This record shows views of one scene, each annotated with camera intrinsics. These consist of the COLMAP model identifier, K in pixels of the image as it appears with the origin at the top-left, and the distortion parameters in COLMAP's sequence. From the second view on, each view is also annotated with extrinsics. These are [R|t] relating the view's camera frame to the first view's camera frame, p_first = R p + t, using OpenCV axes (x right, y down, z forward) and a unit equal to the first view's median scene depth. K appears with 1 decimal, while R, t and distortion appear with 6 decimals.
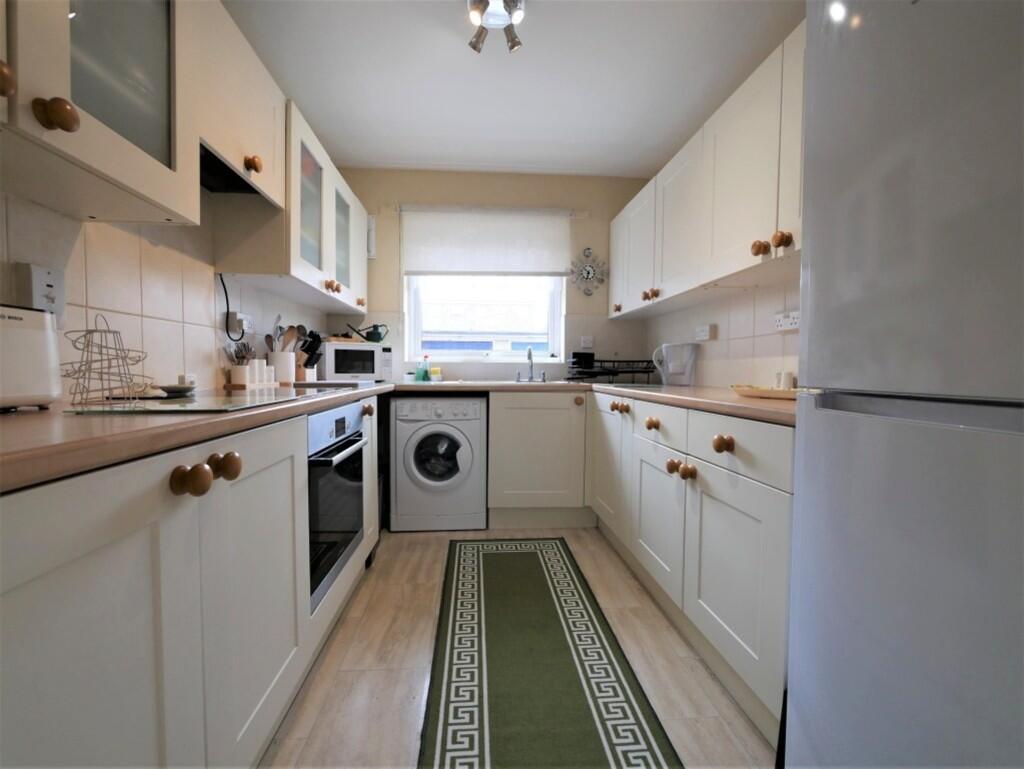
lens RADIAL K [[415.9, 0, 510.6], [0, 415.9, 383.0], [0, 0, 1]] dist [-0.002513, -0.000176]
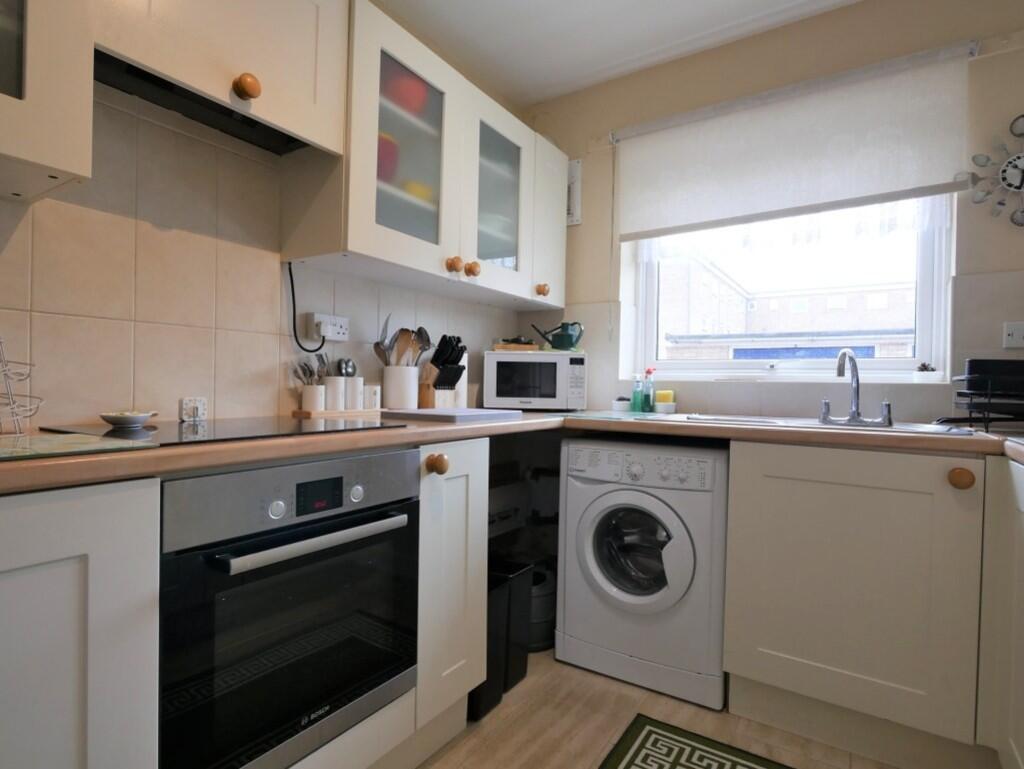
lens RADIAL K [[547.5, 0, 513.7], [0, 547.5, 387.1], [0, 0, 1]] dist [0.002495, -0.000478]
pose [[0.796200, 0.010854, -0.604936, 0.139427], [-0.032445, 0.999166, -0.024775, -0.018166], [0.604163, 0.039353, 0.795889, 0.302141]]
